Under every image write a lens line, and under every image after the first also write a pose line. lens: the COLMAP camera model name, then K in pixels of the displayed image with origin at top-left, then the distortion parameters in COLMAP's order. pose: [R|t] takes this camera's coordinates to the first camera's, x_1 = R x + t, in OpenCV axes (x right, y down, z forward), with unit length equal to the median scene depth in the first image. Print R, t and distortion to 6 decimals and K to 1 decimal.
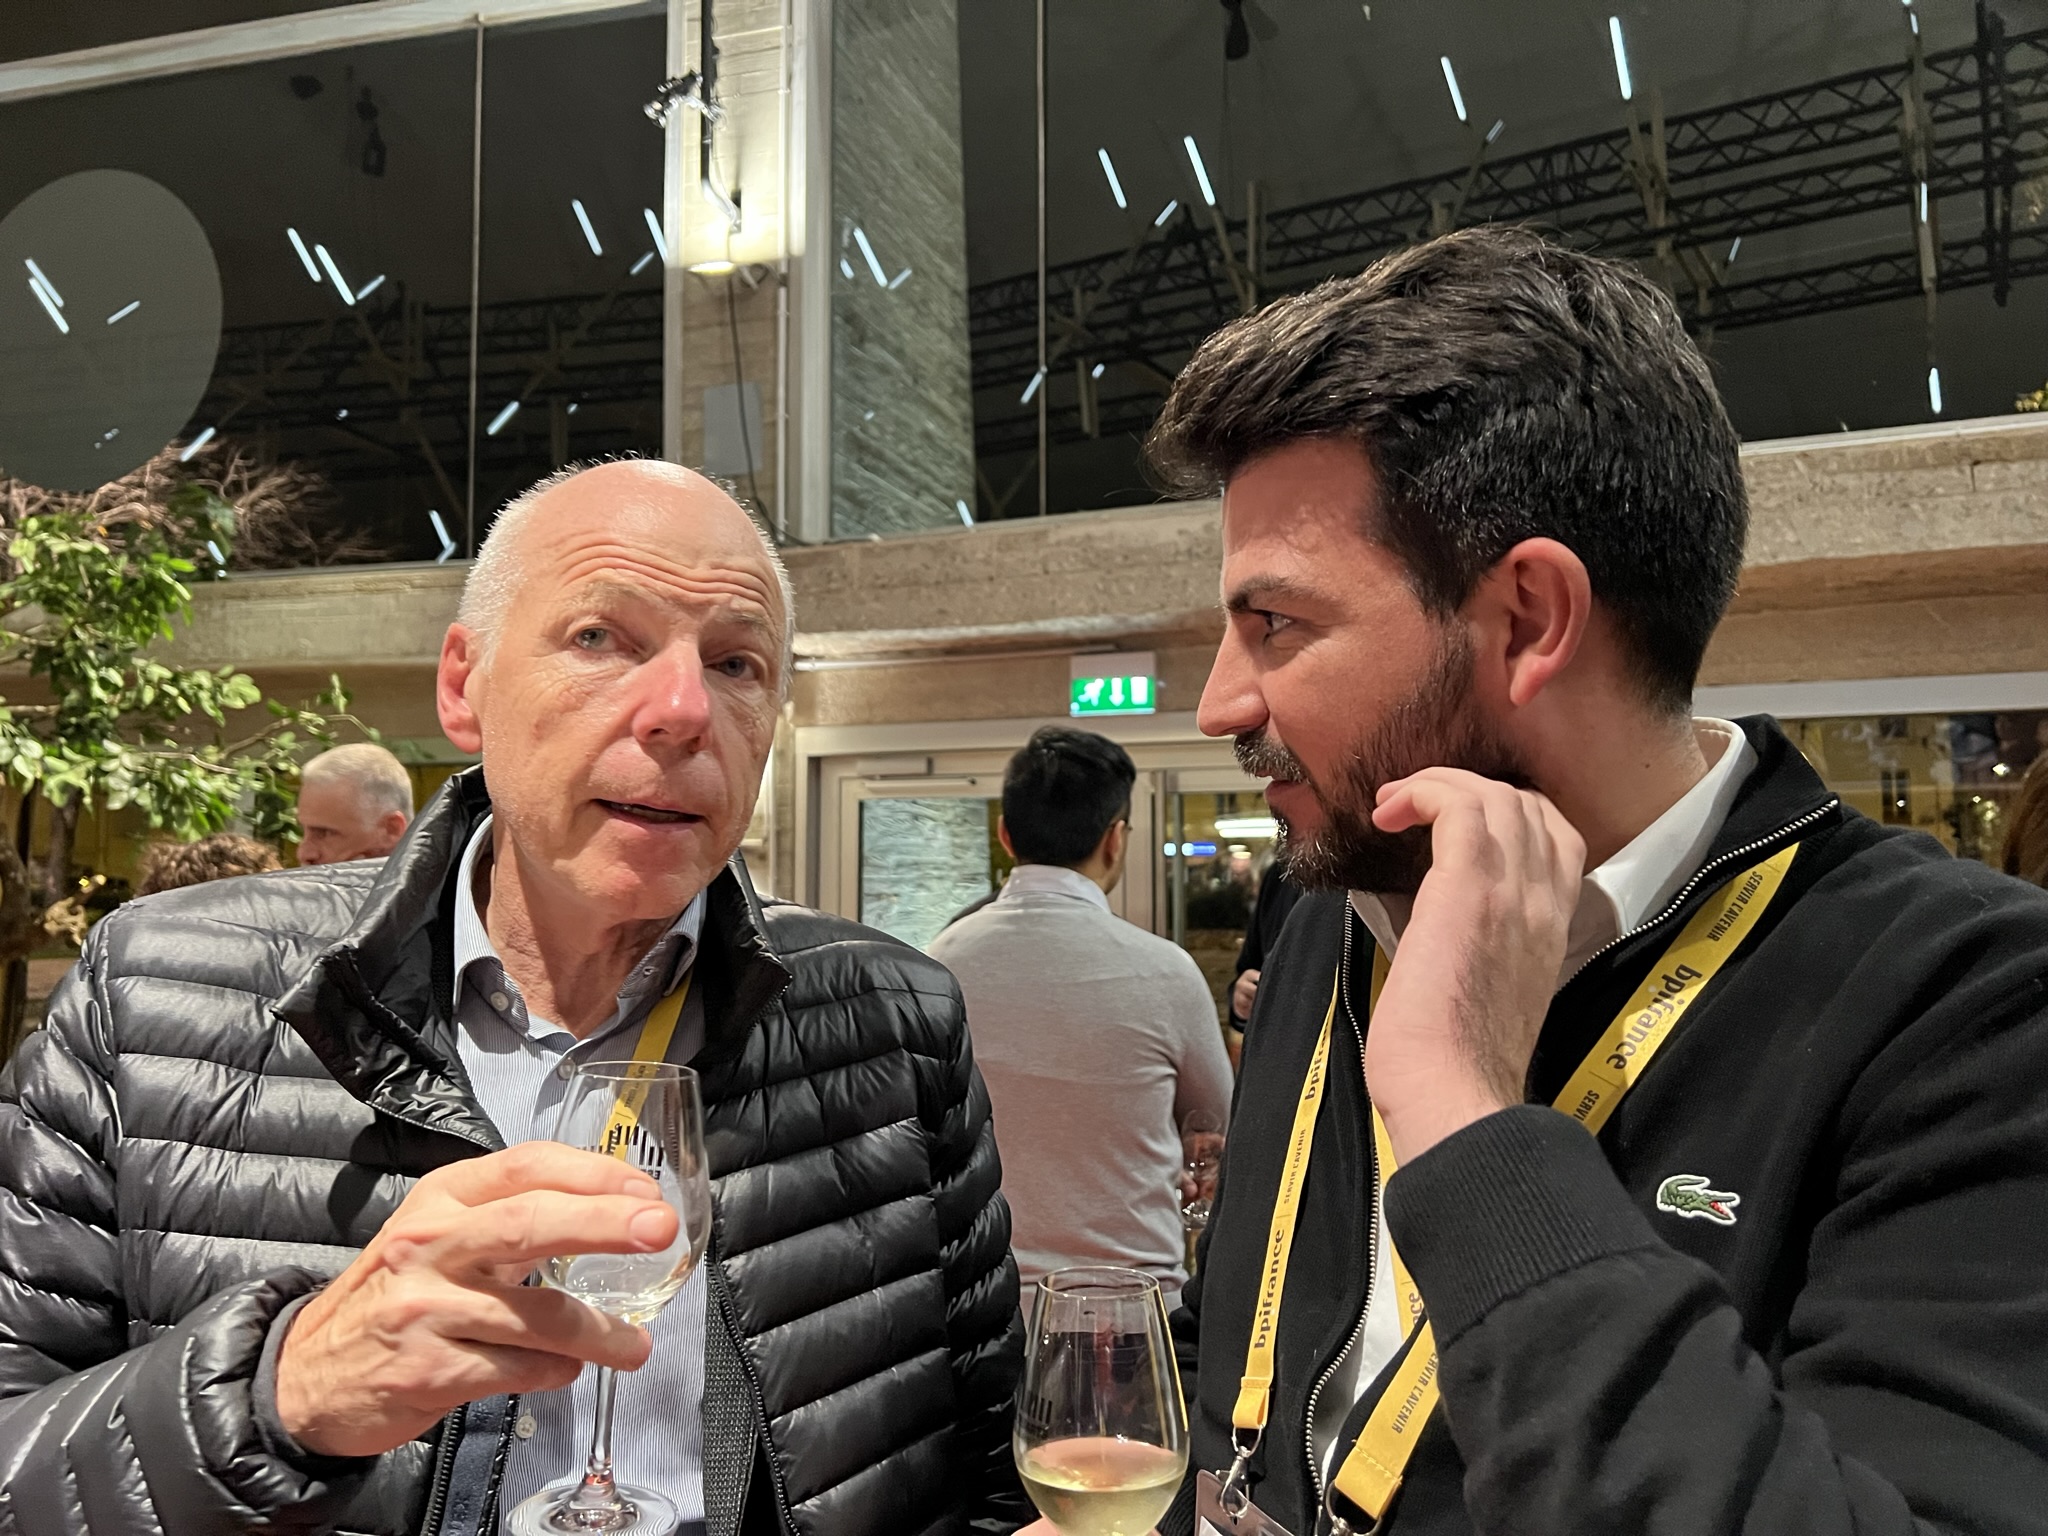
lens RADIAL K [[1538.7, 0, 1014.5], [0, 1538.7, 777.1], [0, 0, 1]] dist [0.053688, -0.056005]
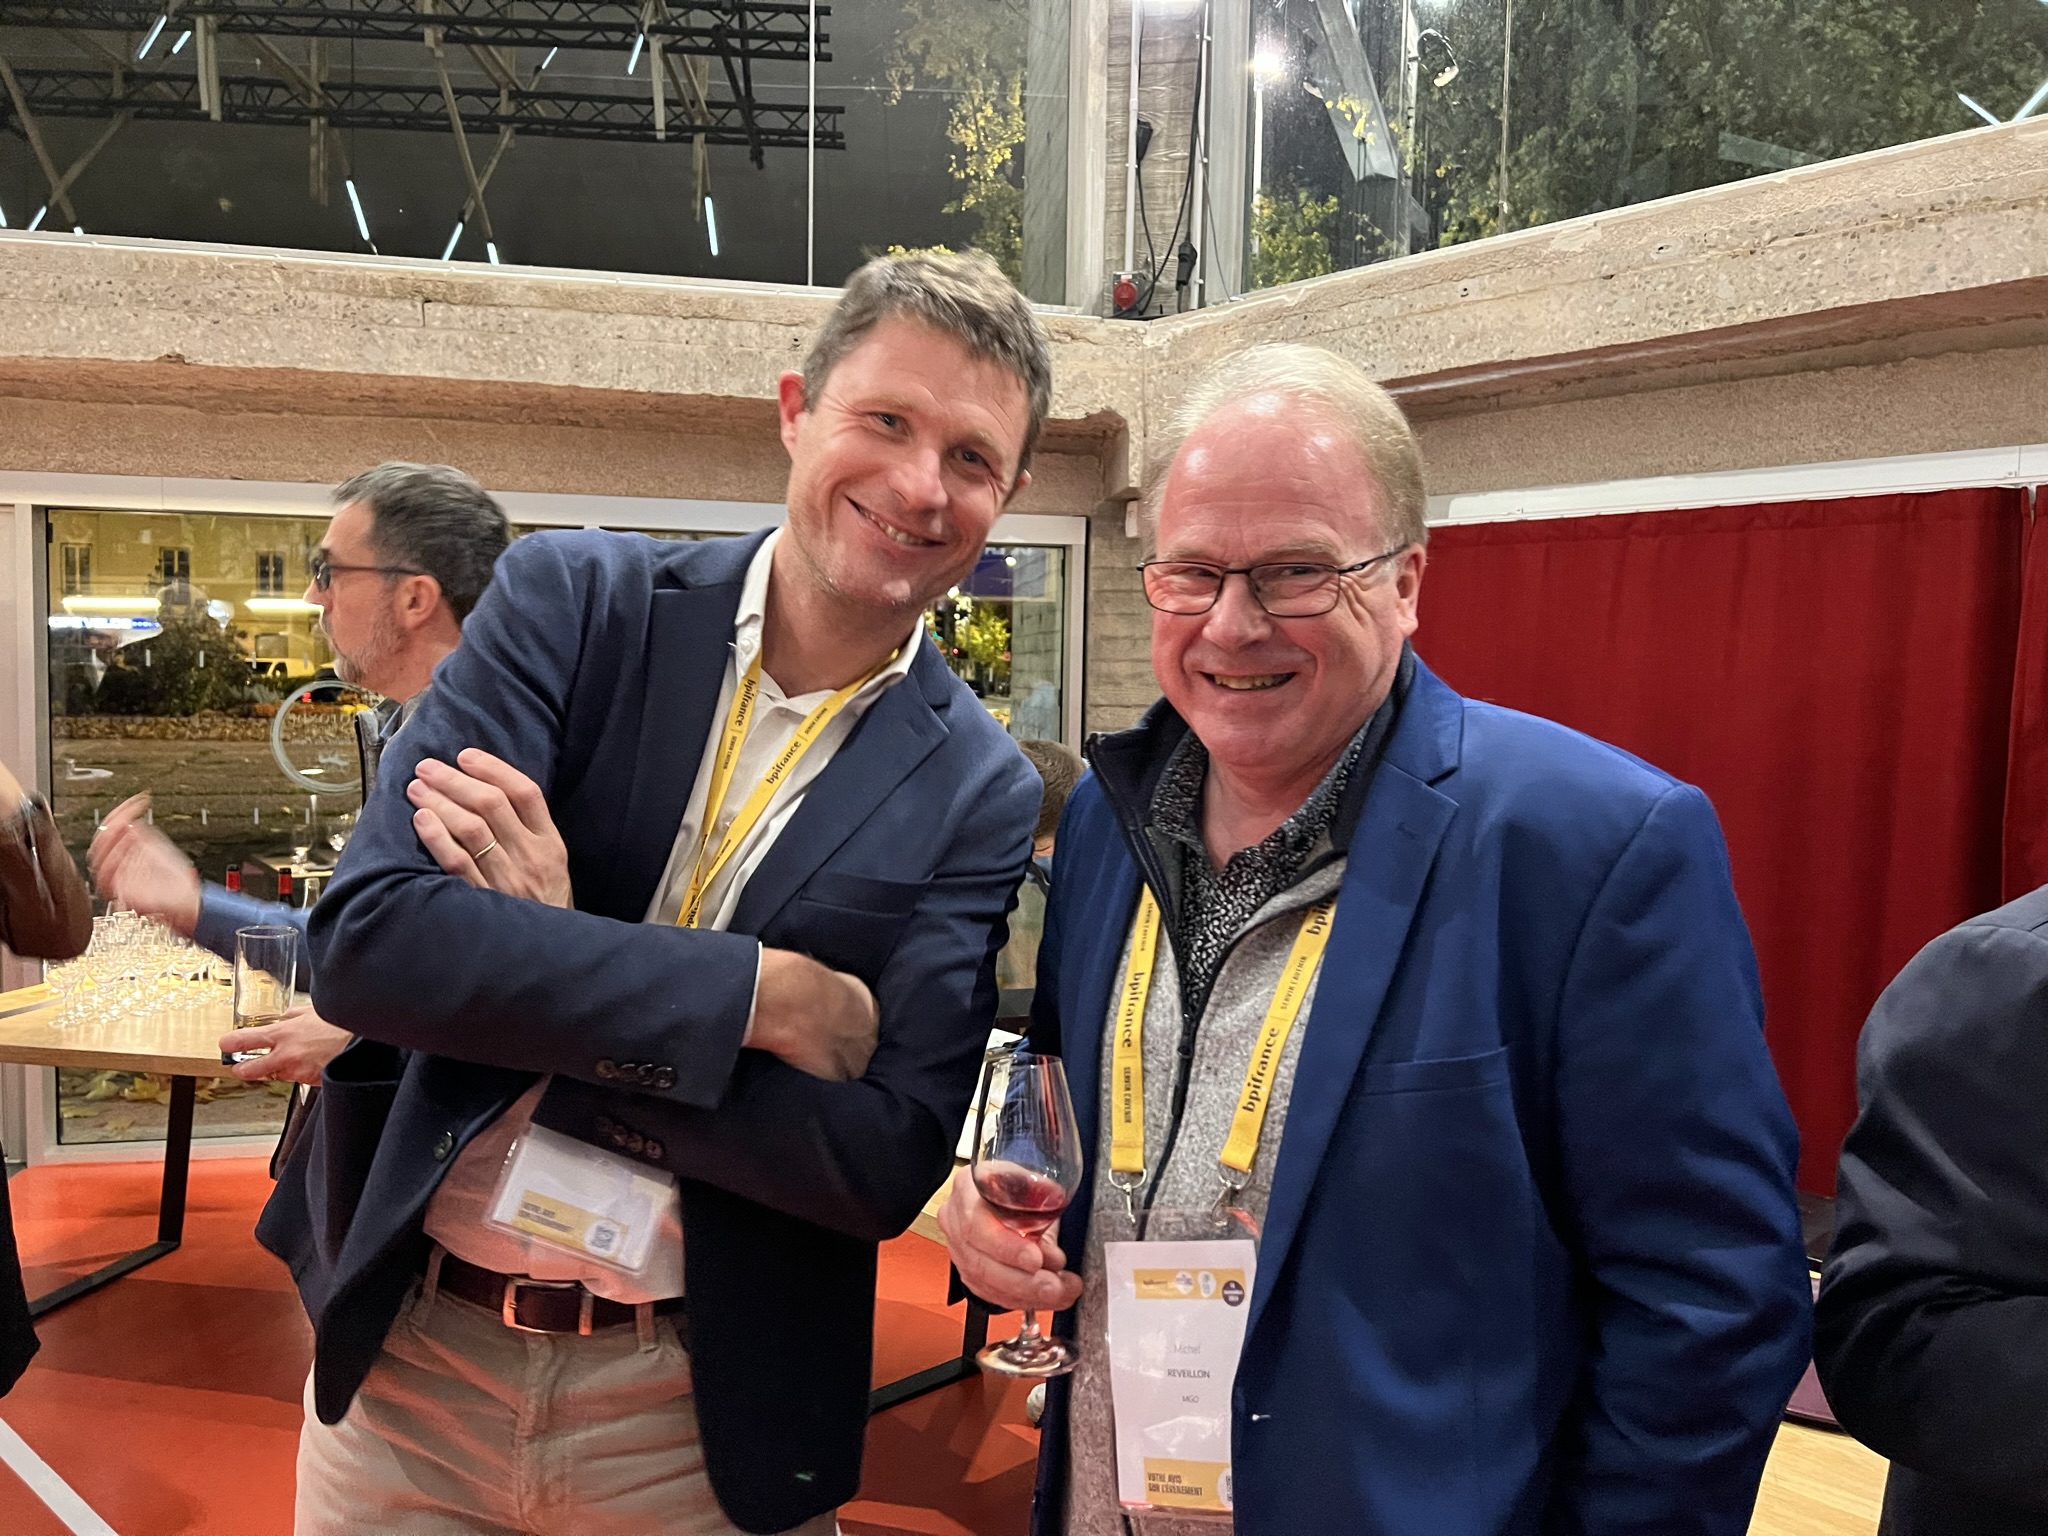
lens RADIAL K [[1538.7, 0, 1024.7], [0, 1538.7, 767.3], [0, 0, 1]] dist [0.053688, -0.056005]
pose [[0.813189, -0.018943, 0.581691, 0.232910], [-0.058172, 0.991819, 0.113623, -0.013711], [-0.579084, -0.126235, 0.805435, -0.159078]]
